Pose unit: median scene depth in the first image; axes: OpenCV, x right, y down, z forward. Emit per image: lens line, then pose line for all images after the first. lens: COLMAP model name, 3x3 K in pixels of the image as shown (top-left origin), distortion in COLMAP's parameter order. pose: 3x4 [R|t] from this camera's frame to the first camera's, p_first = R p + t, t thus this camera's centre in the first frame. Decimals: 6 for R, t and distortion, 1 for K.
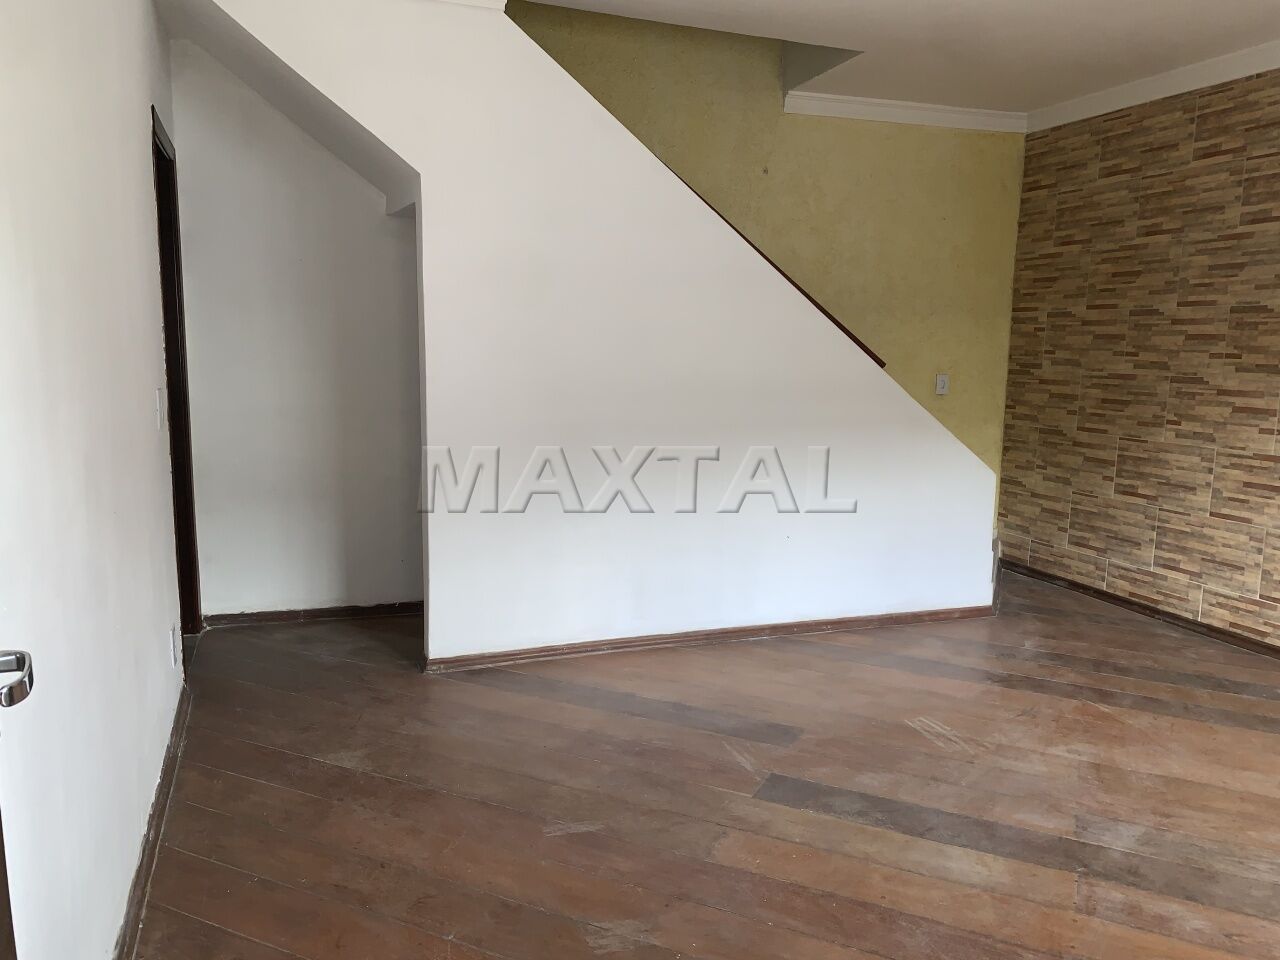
lens RADIAL K [[989.4, 0, 643.0], [0, 989.4, 496.4], [0, 0, 1]] dist [0.030894, -0.011294]
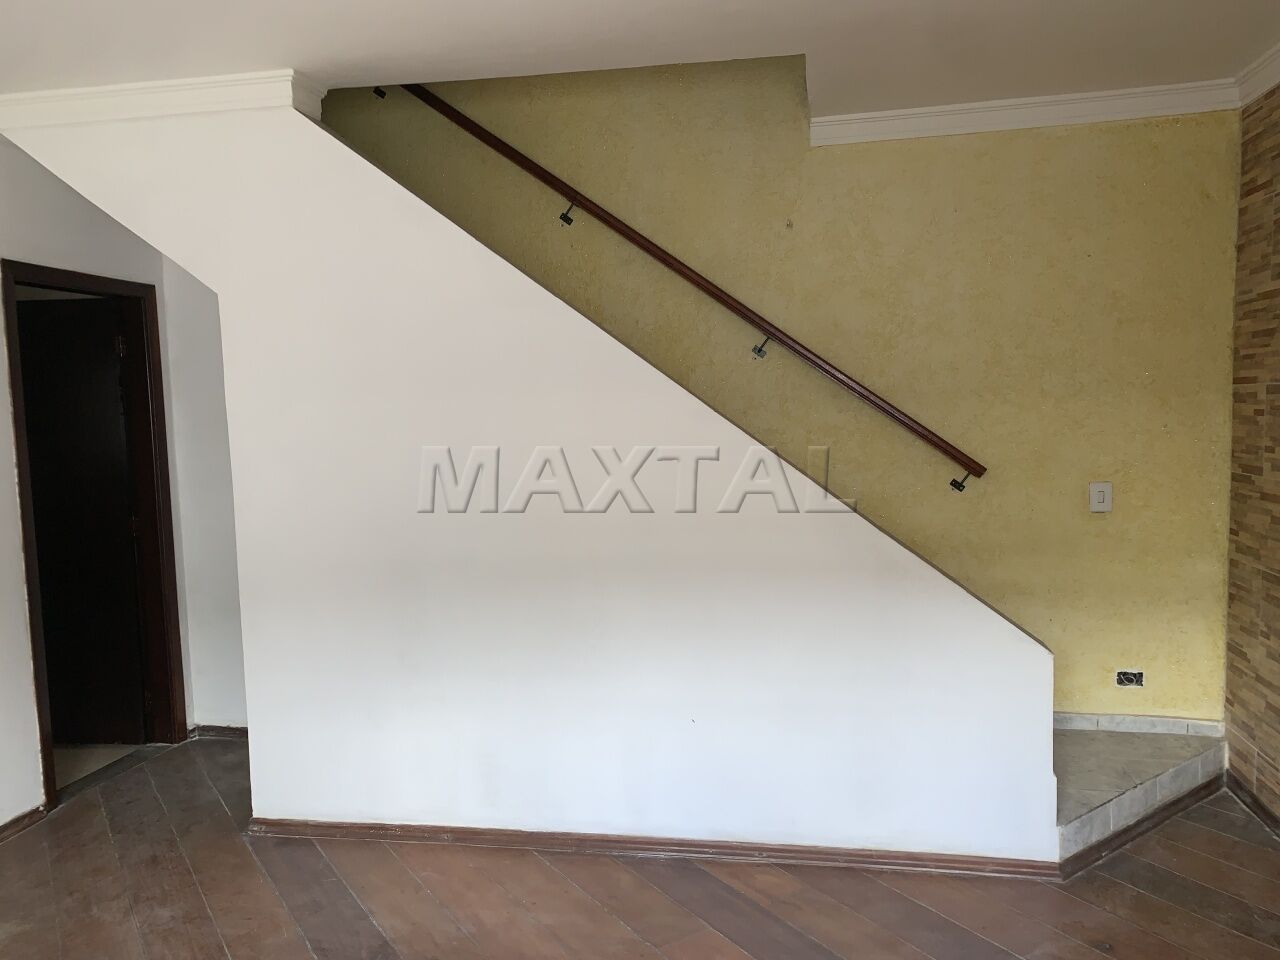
lens RADIAL K [[989.4, 0, 643.0], [0, 989.4, 496.4], [0, 0, 1]] dist [0.030894, -0.011294]
pose [[0.857236, 0.010517, -0.514817, 0.453512], [-0.041893, 0.997902, -0.049370, -0.079647], [0.513217, 0.063889, 0.855878, 0.315678]]
